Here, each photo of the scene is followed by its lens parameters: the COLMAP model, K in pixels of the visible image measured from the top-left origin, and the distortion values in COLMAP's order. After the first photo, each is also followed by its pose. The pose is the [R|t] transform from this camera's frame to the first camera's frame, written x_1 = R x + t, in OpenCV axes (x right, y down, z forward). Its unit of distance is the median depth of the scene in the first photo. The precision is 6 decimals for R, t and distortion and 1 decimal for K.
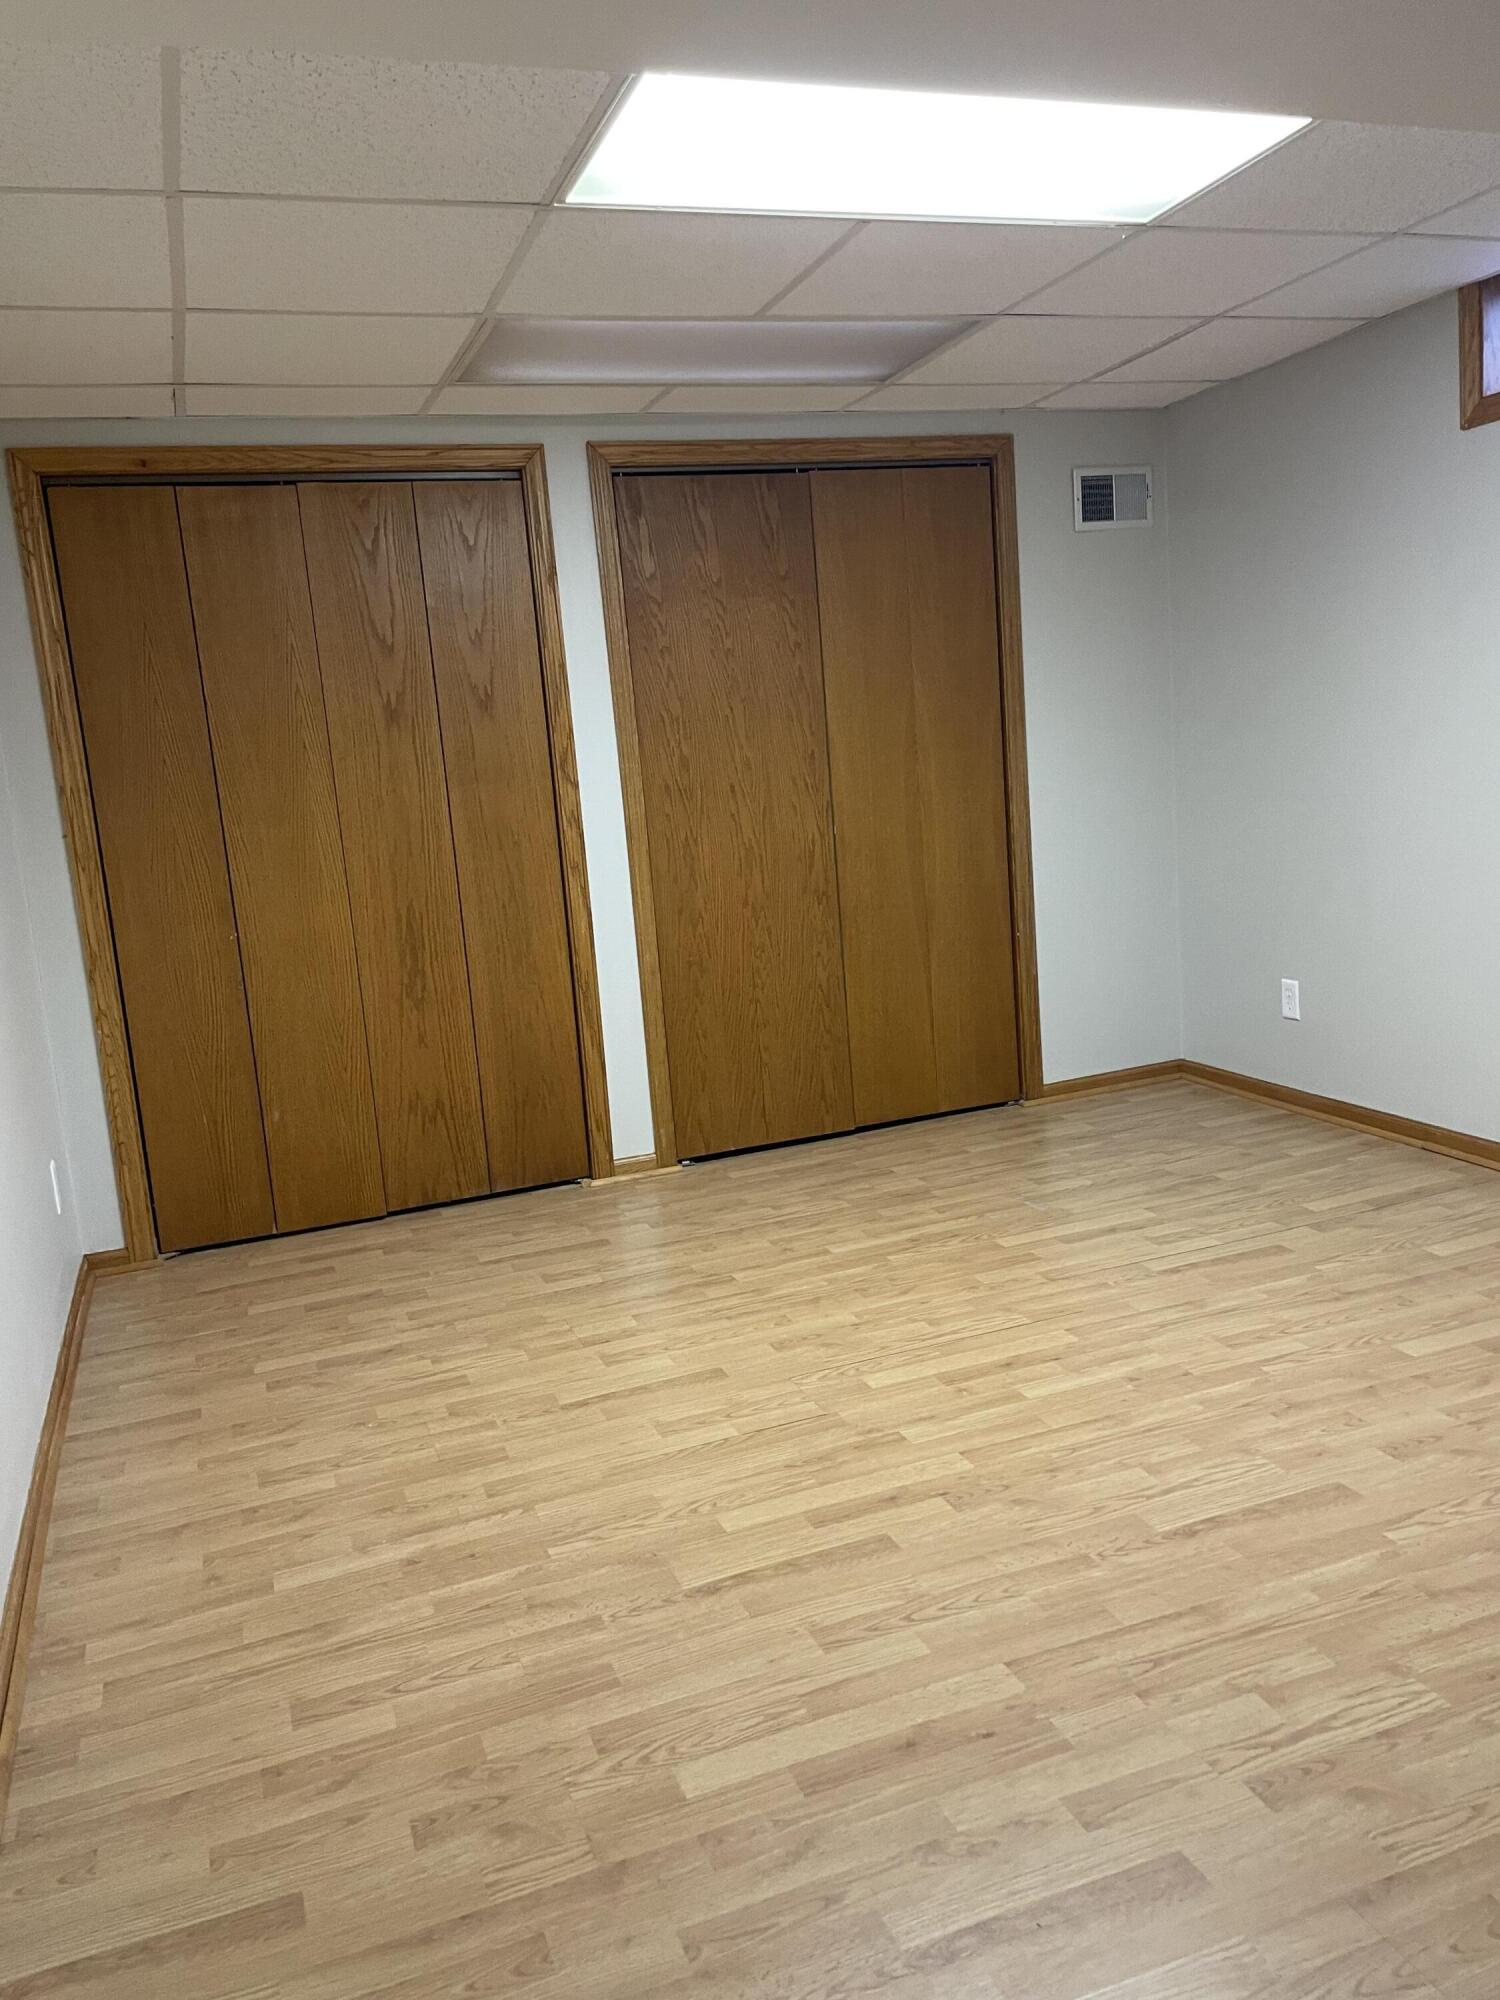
lens RADIAL K [[1499.8, 0, 753.3], [0, 1499.8, 1012.4], [0, 0, 1]] dist [0.095781, -0.122928]
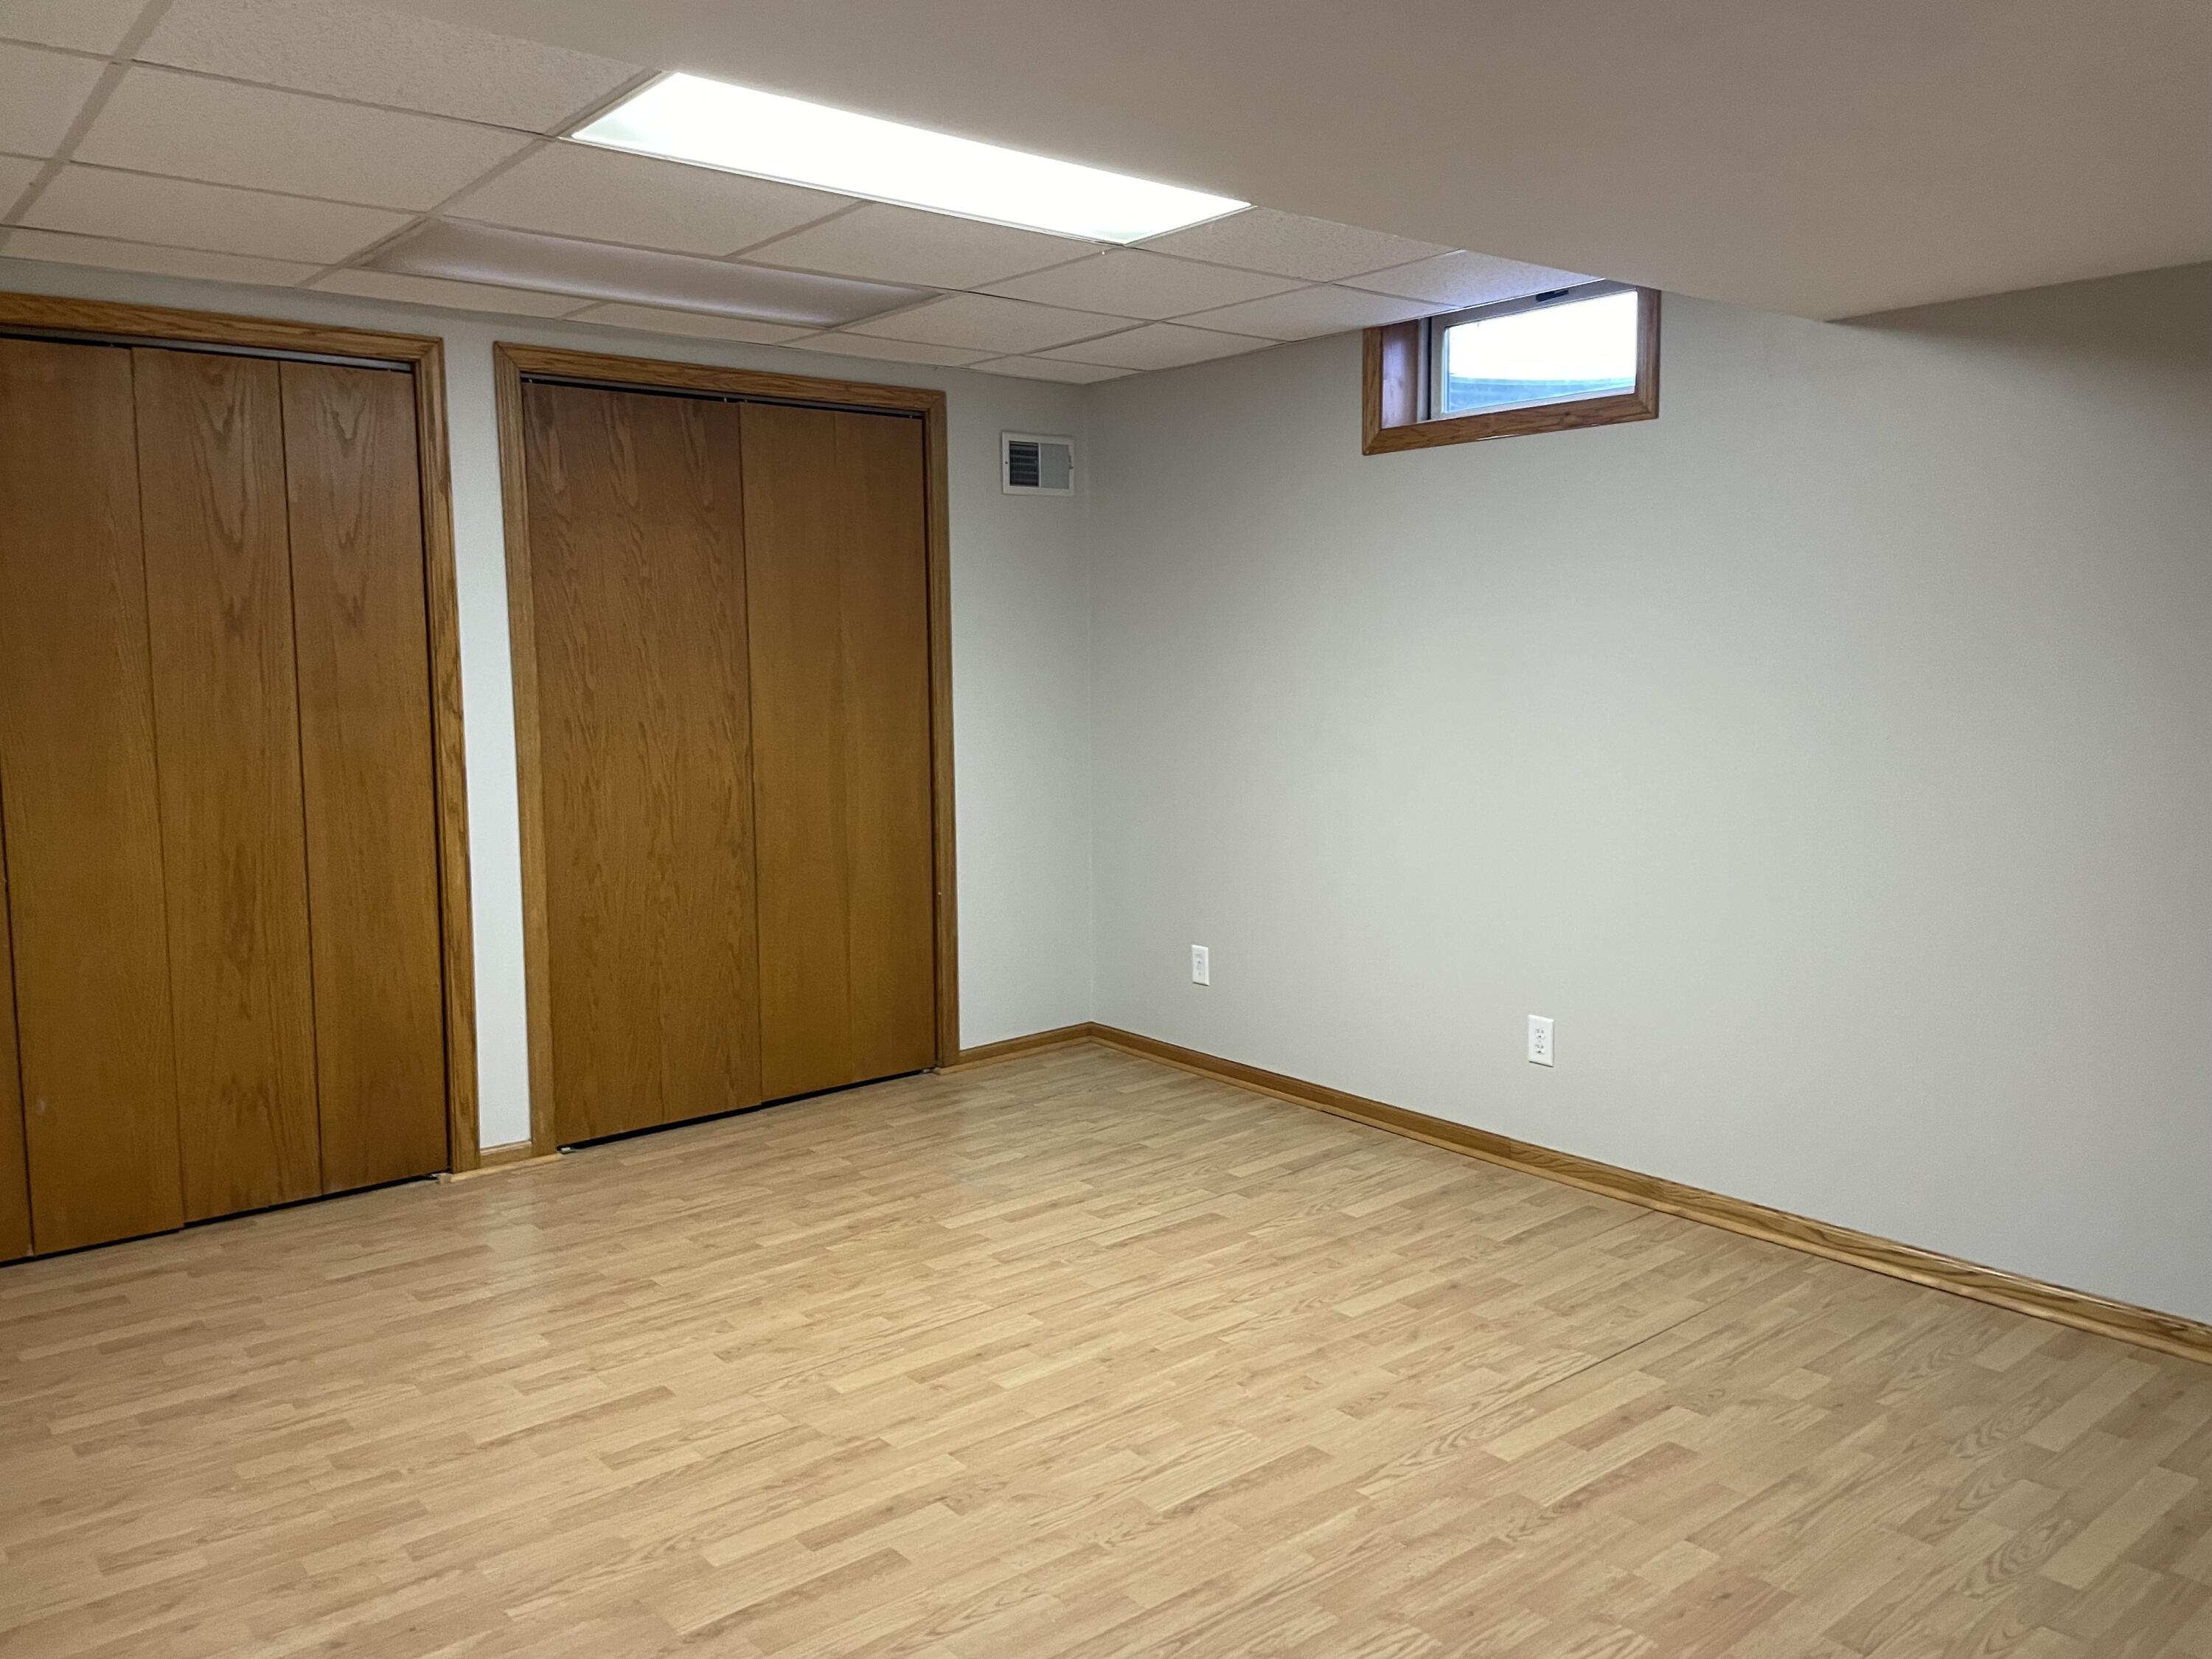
lens RADIAL K [[1658.7, 0, 1141.7], [0, 1658.7, 808.8], [0, 0, 1]] dist [0.095781, -0.122928]
pose [[0.936856, 0.041077, 0.347294, -0.088914], [-0.010669, 0.995973, -0.089021, -0.015454], [-0.349552, 0.079695, 0.933521, -0.047630]]
